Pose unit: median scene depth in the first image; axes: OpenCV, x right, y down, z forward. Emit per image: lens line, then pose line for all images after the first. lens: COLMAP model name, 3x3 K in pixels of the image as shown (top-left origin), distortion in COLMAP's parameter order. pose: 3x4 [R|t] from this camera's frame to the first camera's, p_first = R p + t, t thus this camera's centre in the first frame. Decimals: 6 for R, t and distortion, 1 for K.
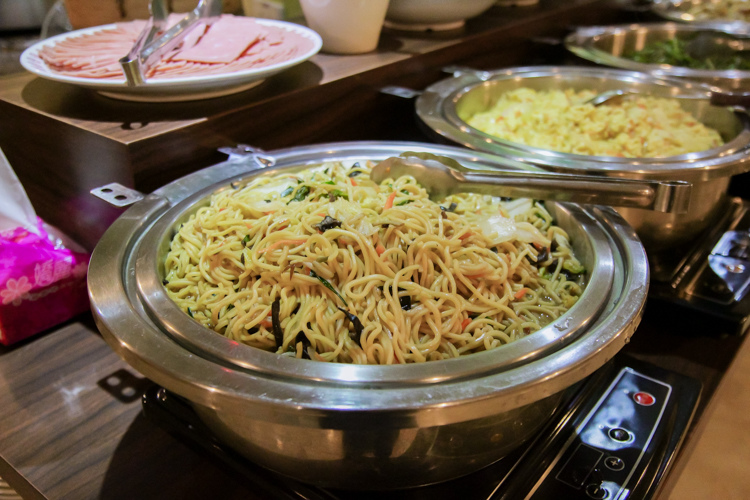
lens RADIAL K [[702.4, 0, 375.0], [0, 702.4, 250.0], [0, 0, 1]] dist [-0.014653, 0.014347]
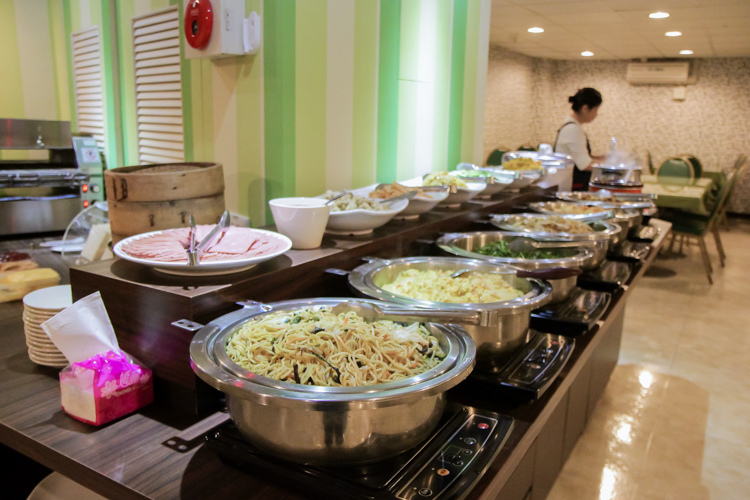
lens RADIAL K [[600.7, 0, 375.0], [0, 600.7, 250.0], [0, 0, 1]] dist [-0.005782, -0.001879]
pose [[0.990376, 0.001547, 0.138394, -0.099352], [0.036016, 0.962606, -0.268499, 0.145845], [-0.133634, 0.270900, 0.953287, -0.496533]]
